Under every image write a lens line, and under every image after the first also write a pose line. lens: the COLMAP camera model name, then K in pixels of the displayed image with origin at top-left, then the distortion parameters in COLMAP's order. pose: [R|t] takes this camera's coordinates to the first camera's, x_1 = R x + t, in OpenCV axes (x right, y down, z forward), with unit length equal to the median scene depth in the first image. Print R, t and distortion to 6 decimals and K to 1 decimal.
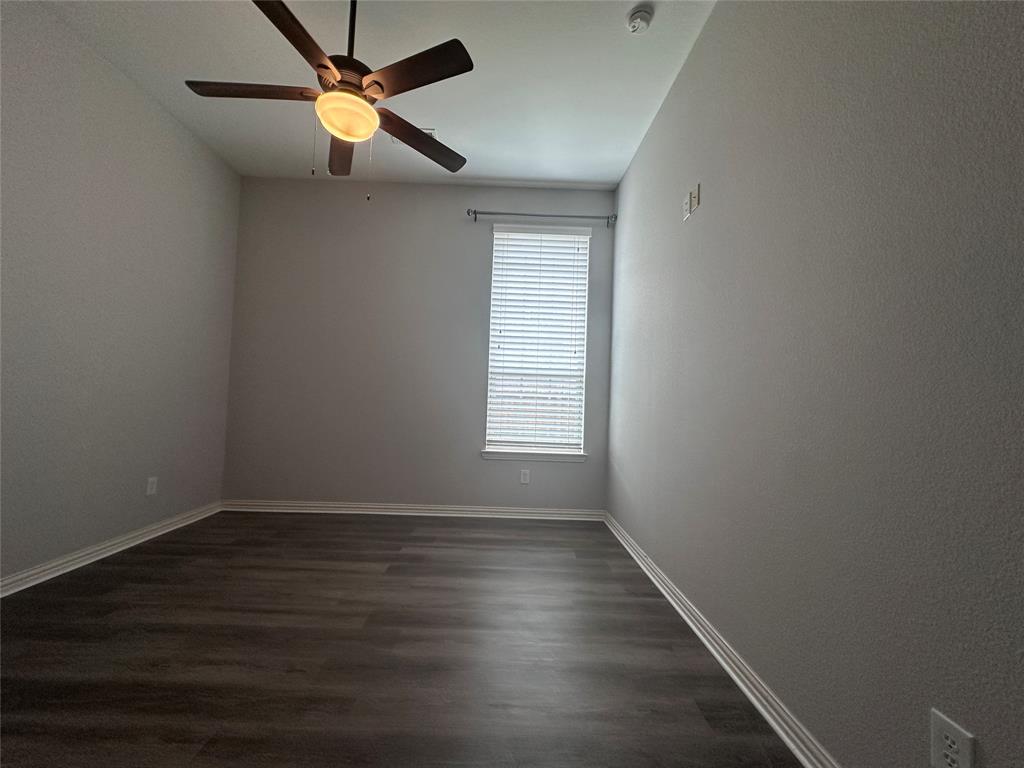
lens RADIAL K [[407.6, 0, 510.6], [0, 407.6, 384.7], [0, 0, 1]] dist [-0.003014, 0.000590]
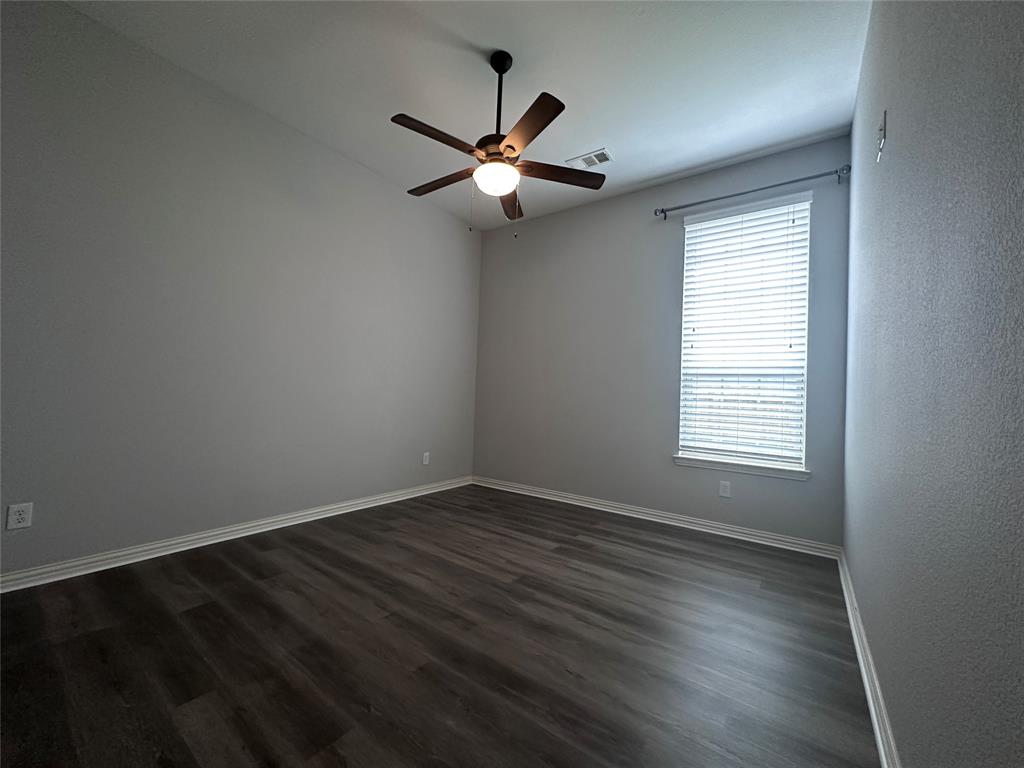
lens RADIAL K [[407.6, 0, 511.9], [0, 407.6, 384.6], [0, 0, 1]] dist [-0.003014, 0.000590]
pose [[0.800892, -0.017044, -0.598566, 0.239602], [0.008887, 0.999823, -0.016580, 0.008695], [0.598743, 0.007959, 0.800902, 0.002485]]
